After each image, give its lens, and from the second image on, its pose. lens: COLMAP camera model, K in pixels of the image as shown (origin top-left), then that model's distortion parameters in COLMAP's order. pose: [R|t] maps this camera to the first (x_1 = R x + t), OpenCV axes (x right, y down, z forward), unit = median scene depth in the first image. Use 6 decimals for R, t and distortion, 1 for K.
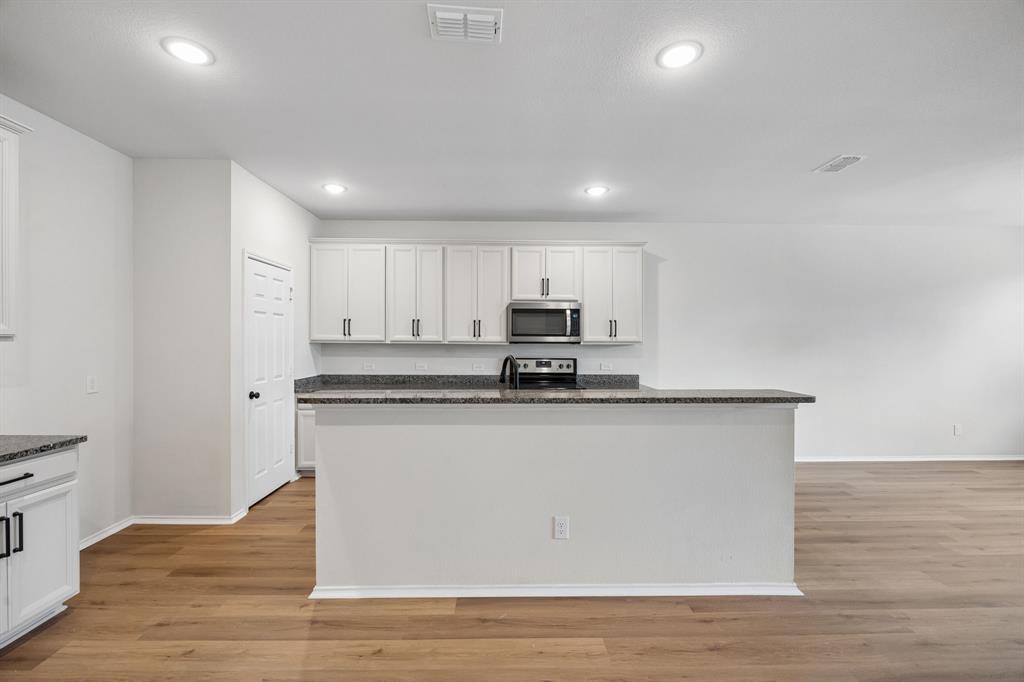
lens RADIAL K [[435.4, 0, 512.0], [0, 435.4, 341.0], [0, 0, 1]] dist [-0.002125, -0.000191]
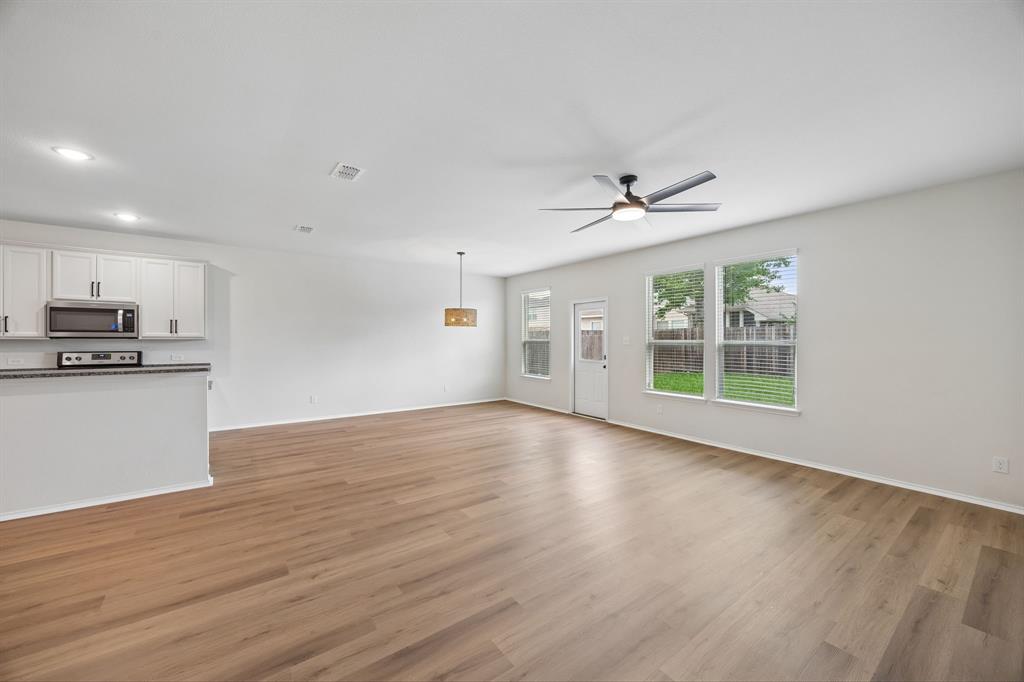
lens RADIAL K [[389.6, 0, 510.2], [0, 389.6, 338.0], [0, 0, 1]] dist [-0.007834, 0.000033]
pose [[0.820397, 0.001060, 0.571793, 0.396436], [0.001721, 0.999989, -0.004323, 0.011120], [-0.571792, 0.004531, 0.820386, -0.466173]]
